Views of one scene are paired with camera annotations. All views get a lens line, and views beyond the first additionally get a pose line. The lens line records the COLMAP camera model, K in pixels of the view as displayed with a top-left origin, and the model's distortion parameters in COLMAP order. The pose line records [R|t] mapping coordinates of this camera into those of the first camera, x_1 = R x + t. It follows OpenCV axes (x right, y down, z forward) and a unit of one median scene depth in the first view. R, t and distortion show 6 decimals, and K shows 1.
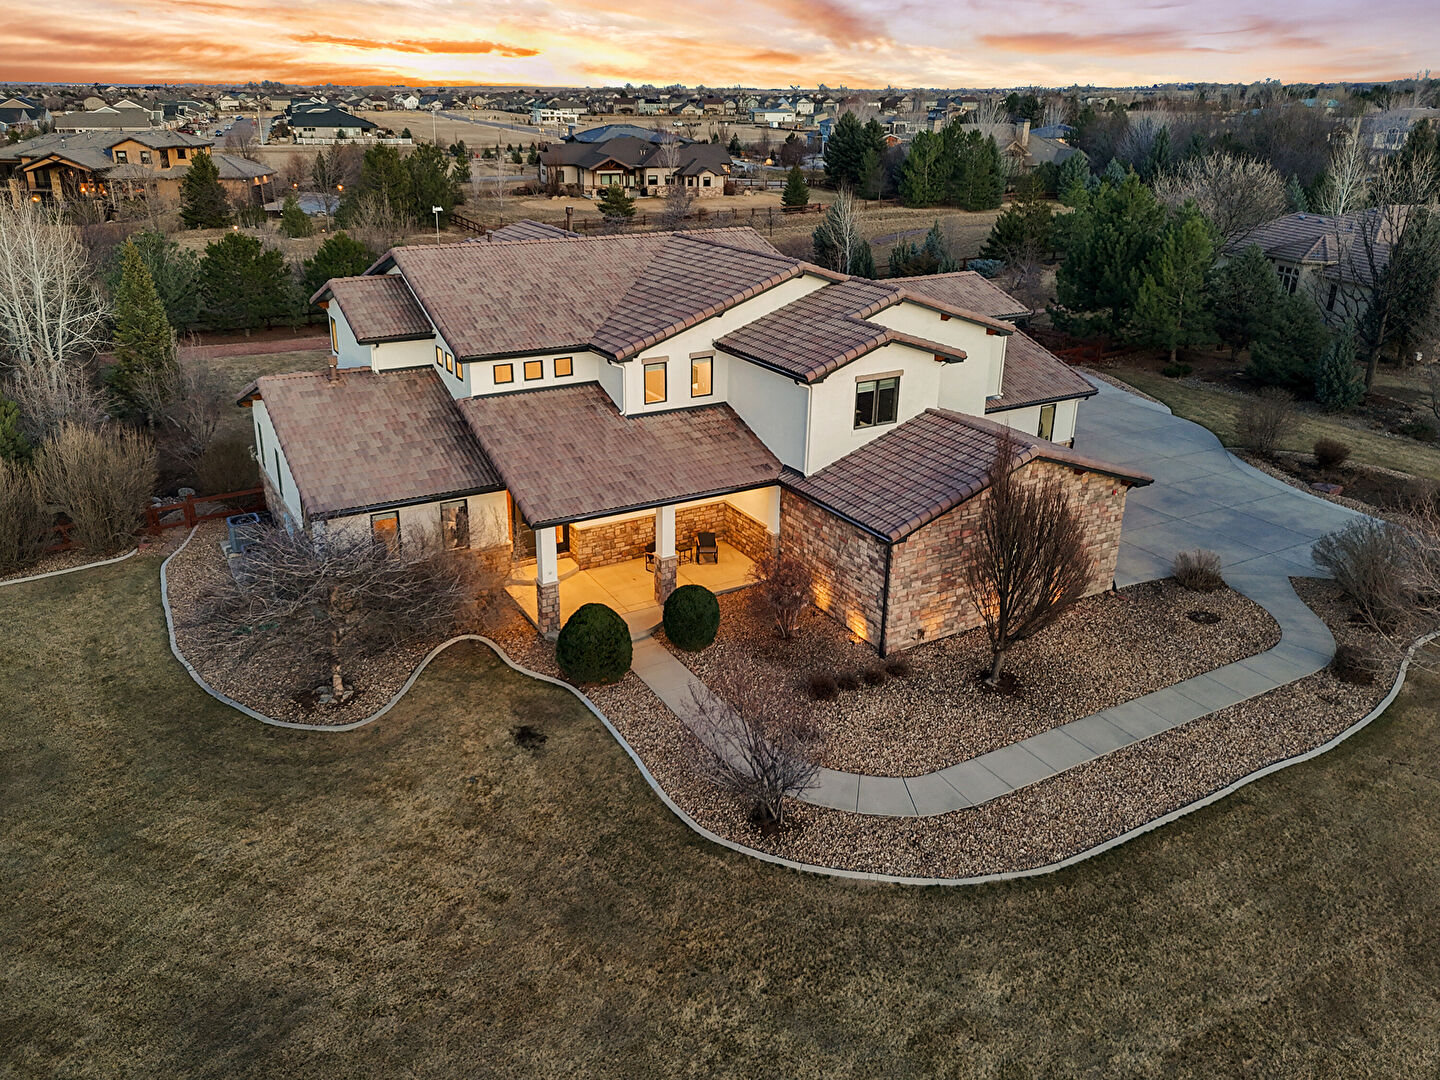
lens RADIAL K [[1082.4, 0, 687.5], [0, 1082.4, 496.9], [0, 0, 1]] dist [0.078933, -0.113027]
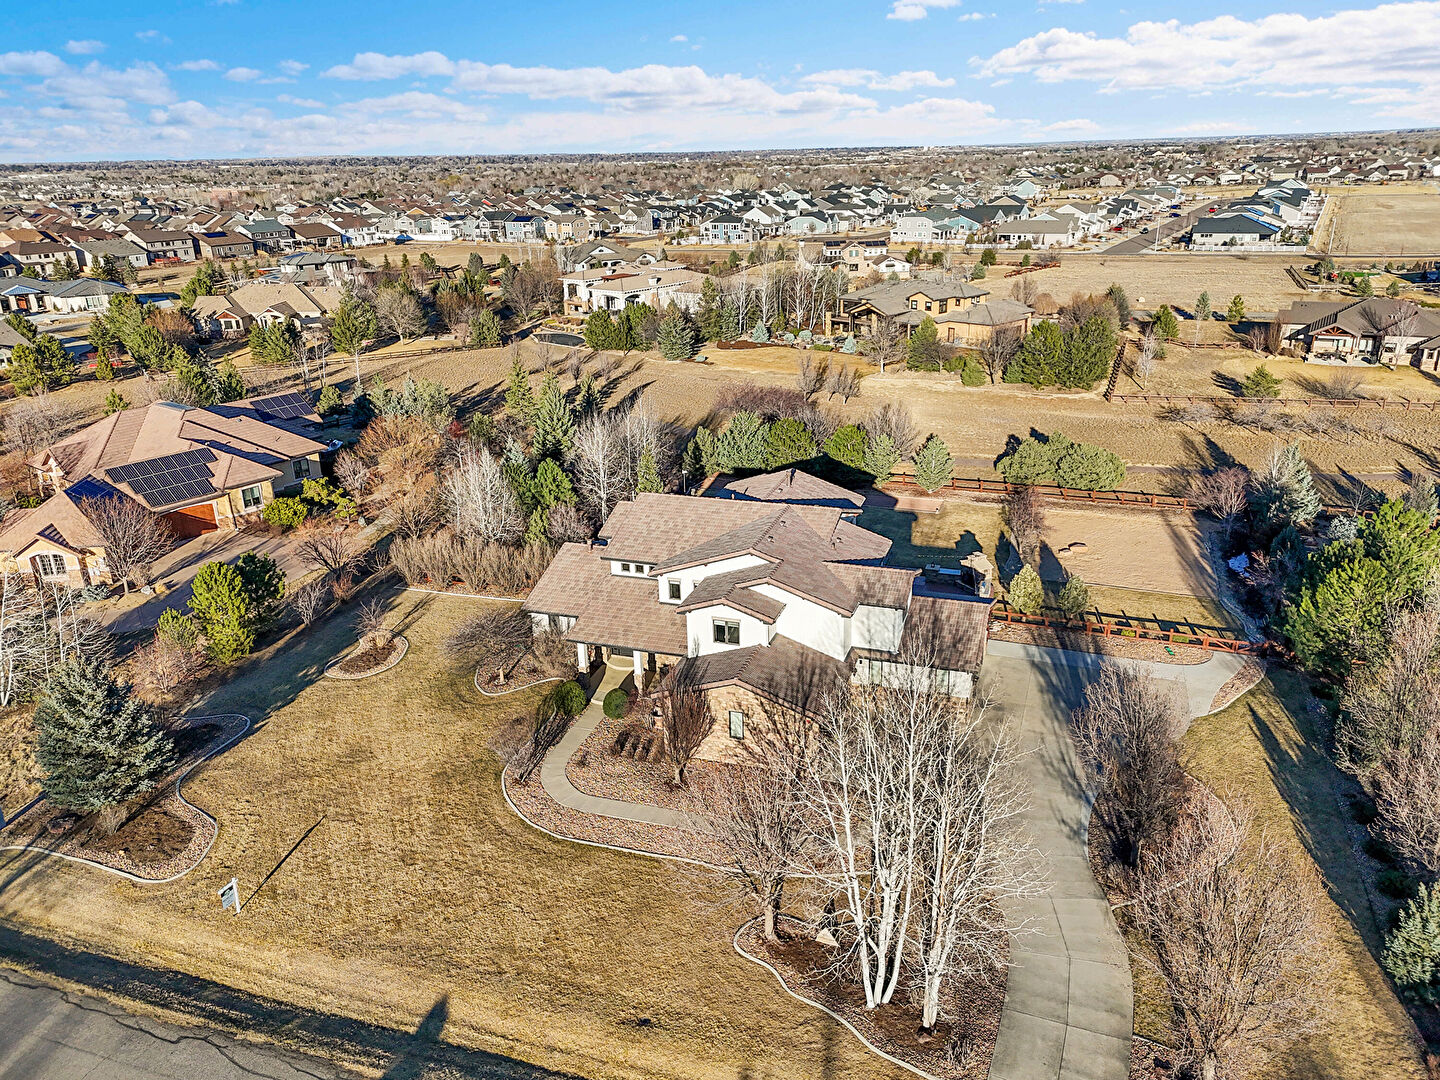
lens RADIAL K [[1057.4, 0, 726.7], [0, 1057.4, 536.5], [0, 0, 1]] dist [0.077521, -0.067962]
pose [[0.667907, 0.229415, -0.708003, 1.537442], [-0.231068, 0.968215, 0.095749, -0.453629], [0.707466, 0.099645, 0.699688, -0.338994]]
